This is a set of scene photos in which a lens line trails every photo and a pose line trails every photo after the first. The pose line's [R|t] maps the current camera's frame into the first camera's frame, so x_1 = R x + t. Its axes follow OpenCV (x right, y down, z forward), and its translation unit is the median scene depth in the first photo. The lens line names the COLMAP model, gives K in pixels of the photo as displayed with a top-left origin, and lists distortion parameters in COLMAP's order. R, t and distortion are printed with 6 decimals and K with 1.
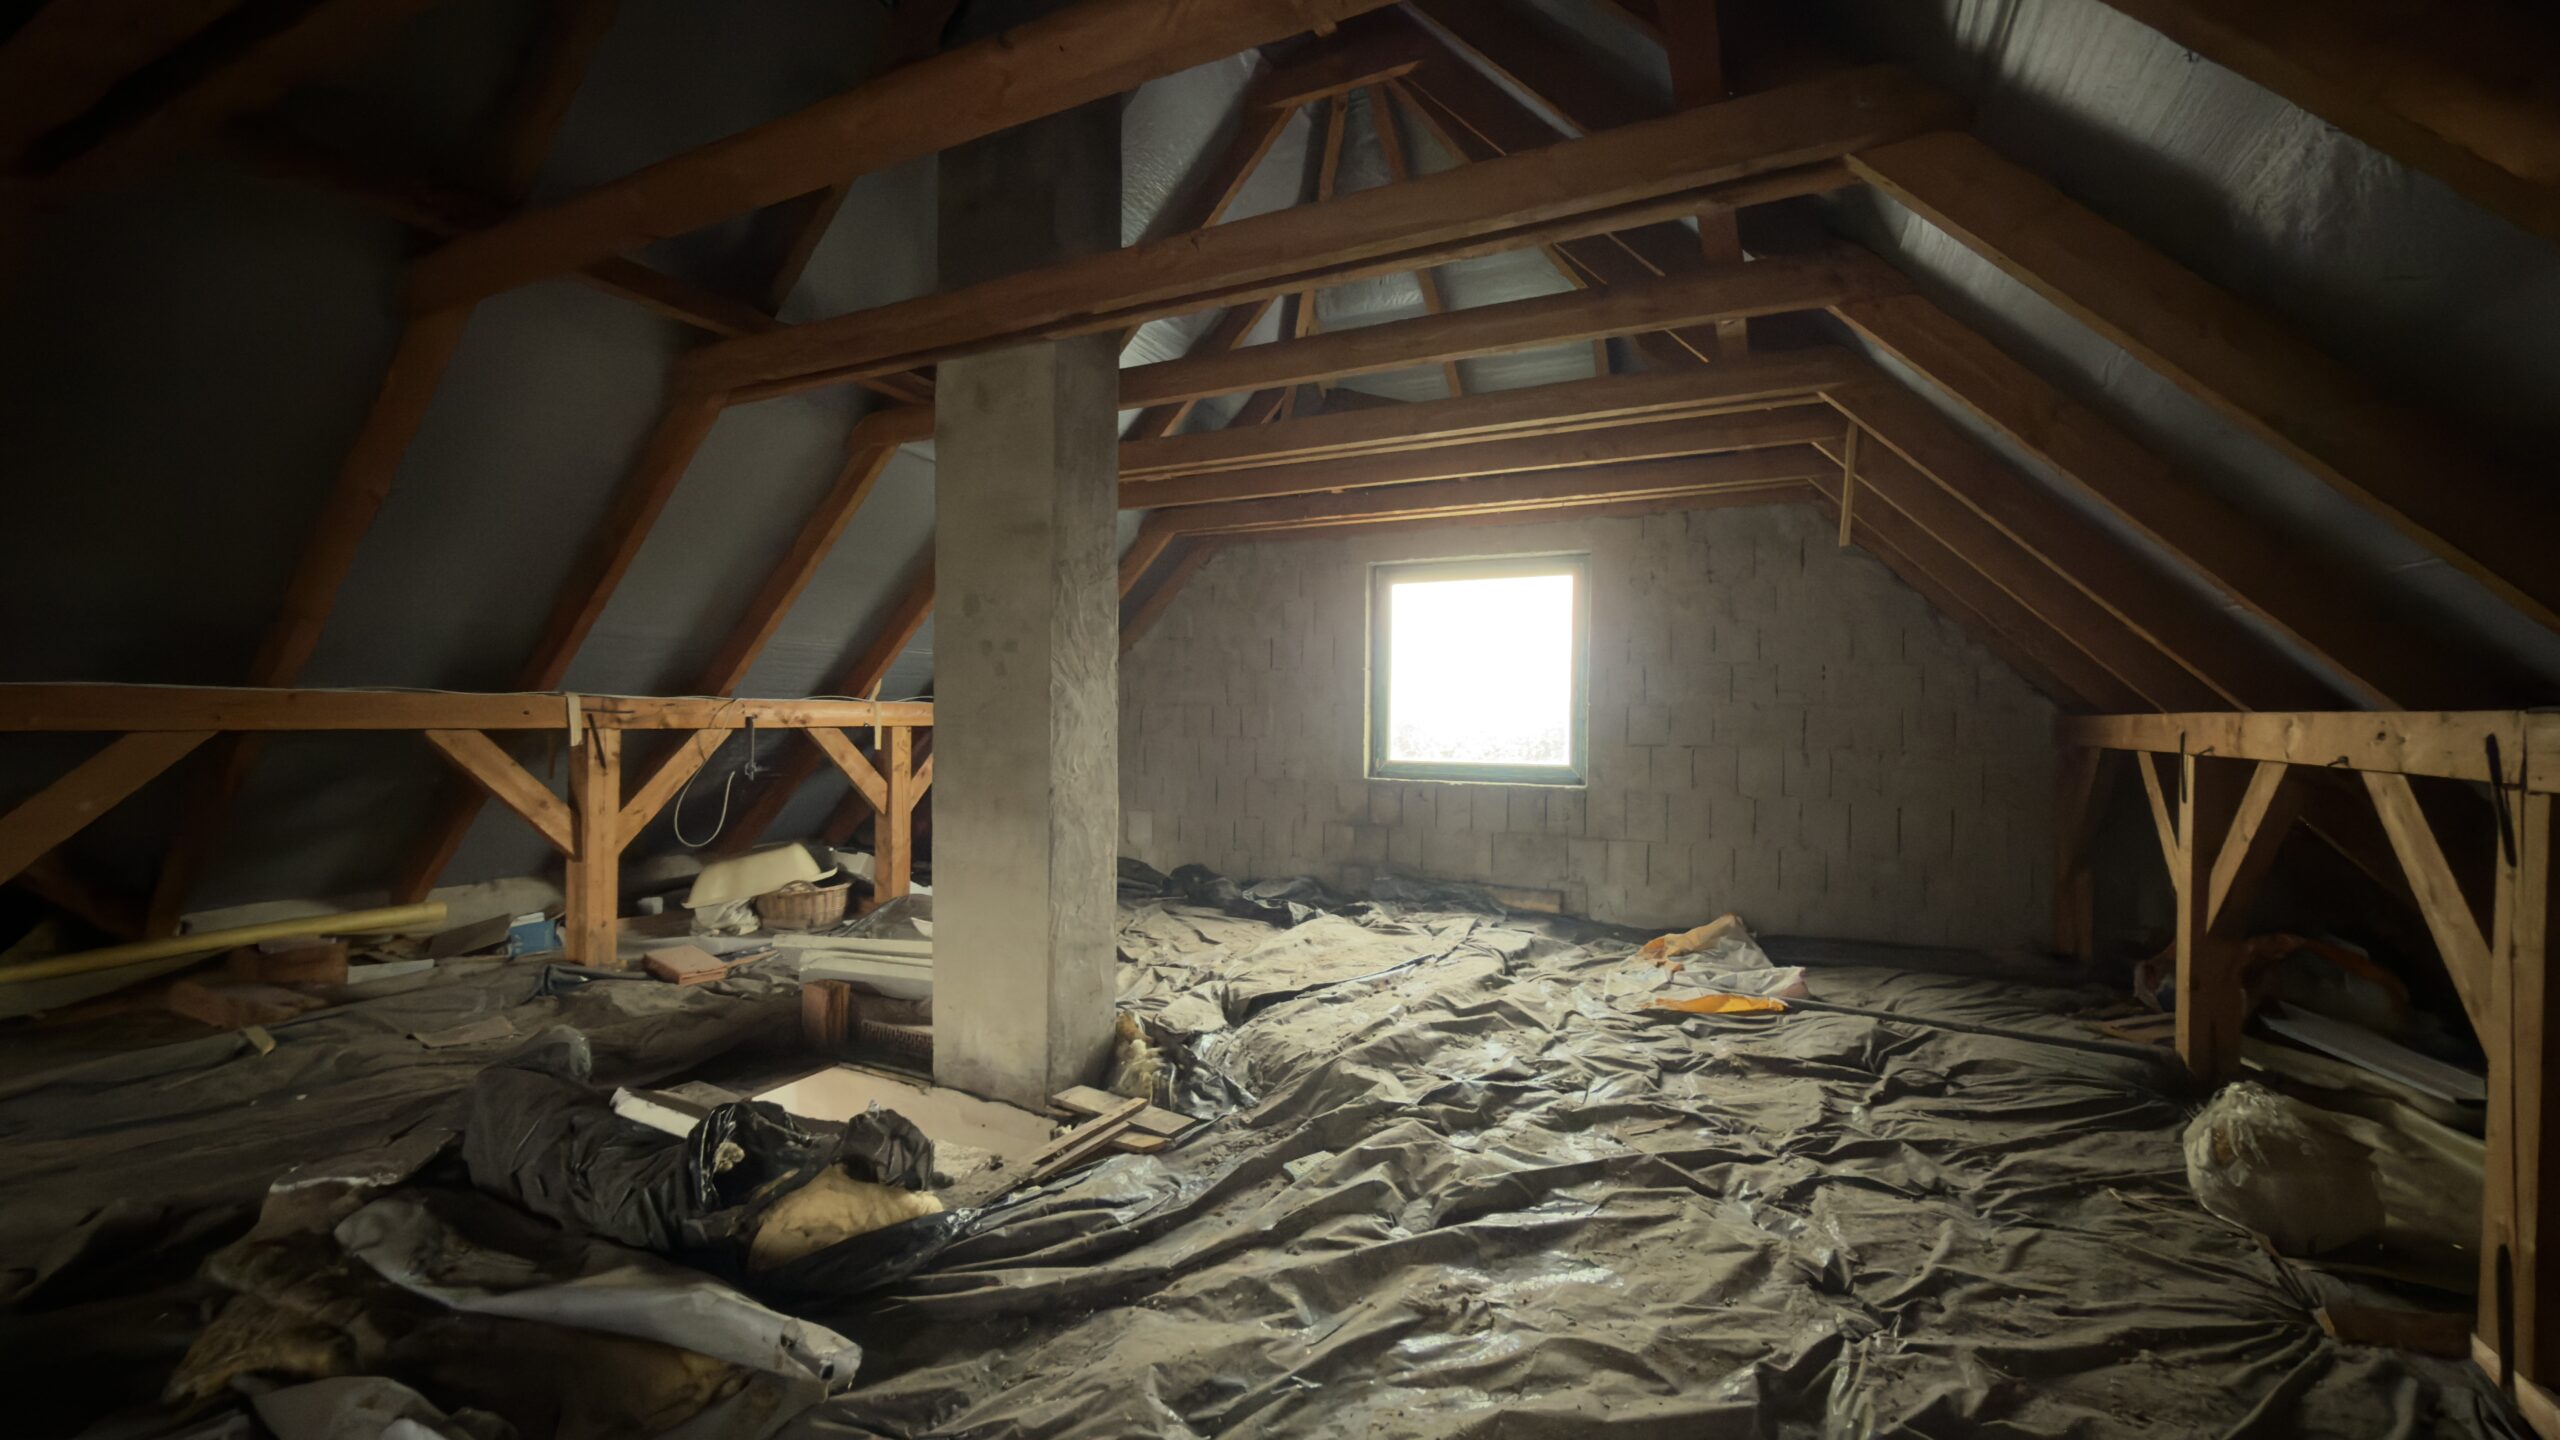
lens RADIAL K [[1019.0, 0, 1276.2], [0, 1019.0, 711.6], [0, 0, 1]] dist [0.002198, -0.000558]
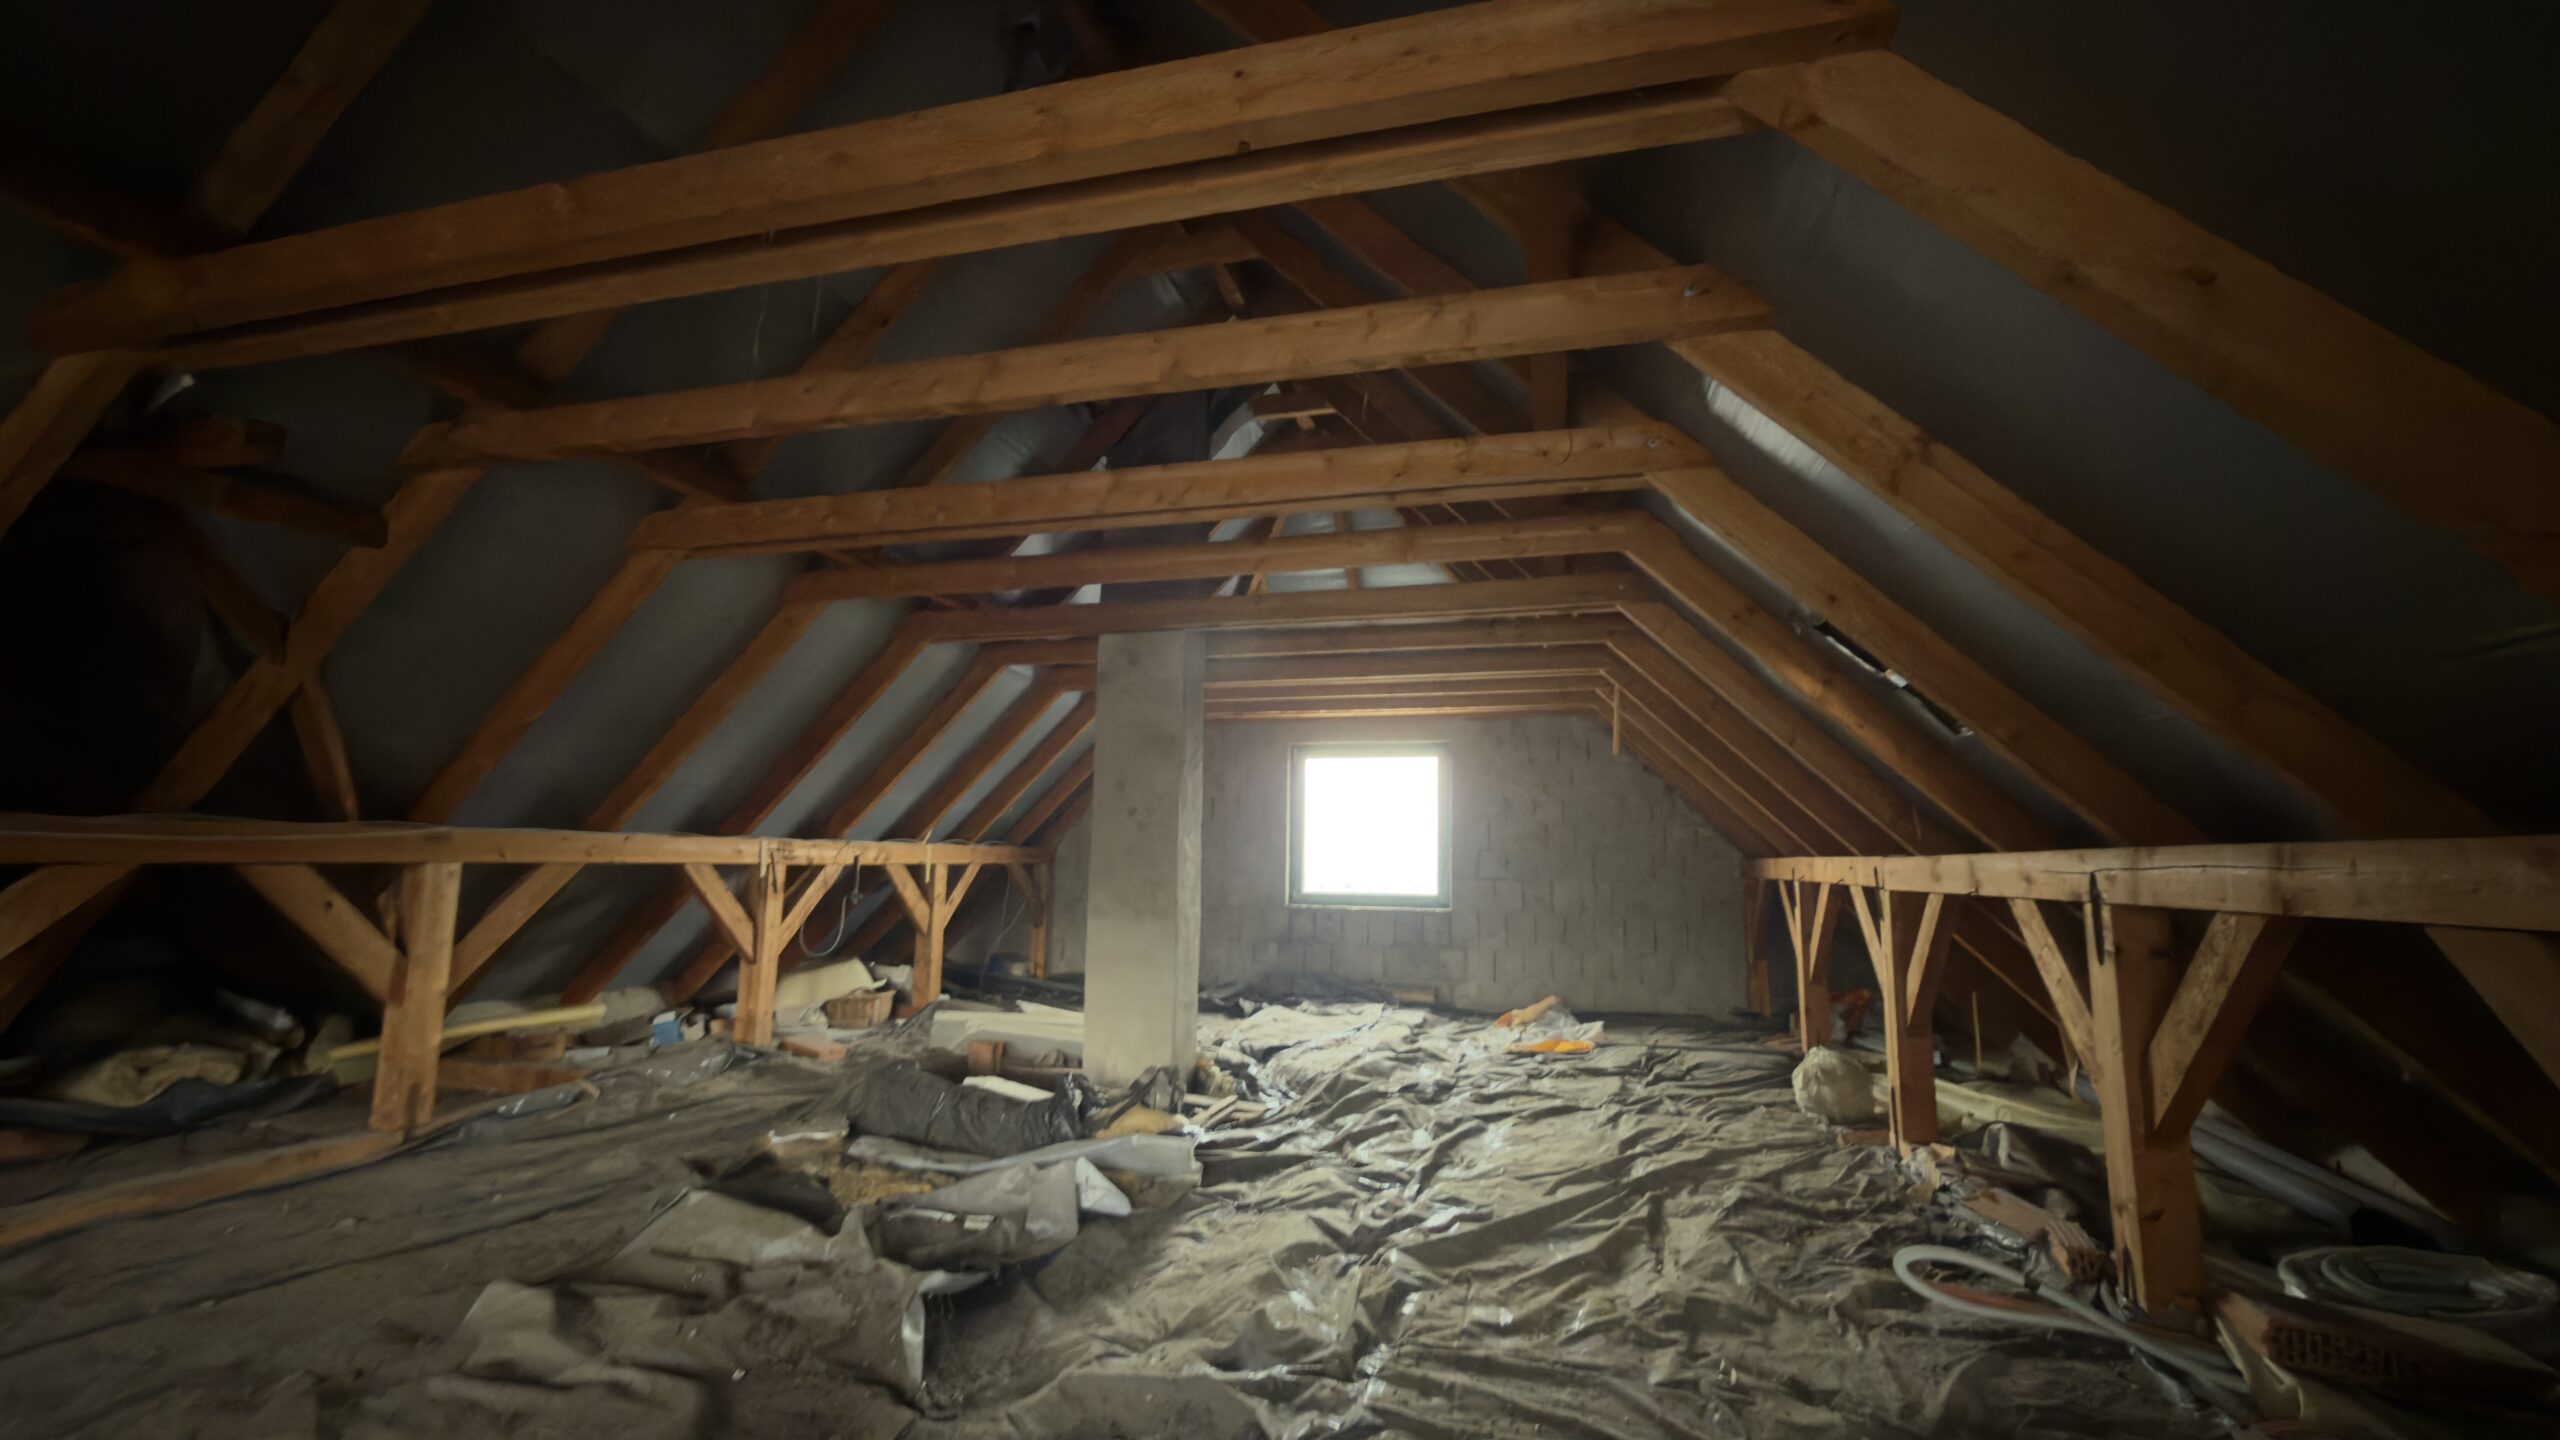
lens RADIAL K [[1019.0, 0, 1274.9], [0, 1019.0, 702.7], [0, 0, 1]] dist [0.002198, -0.000558]
pose [[0.981027, 0.034081, 0.190851, -0.312877], [-0.005629, 0.989020, -0.147677, 0.001585], [-0.193789, 0.143801, 0.970447, -0.525503]]
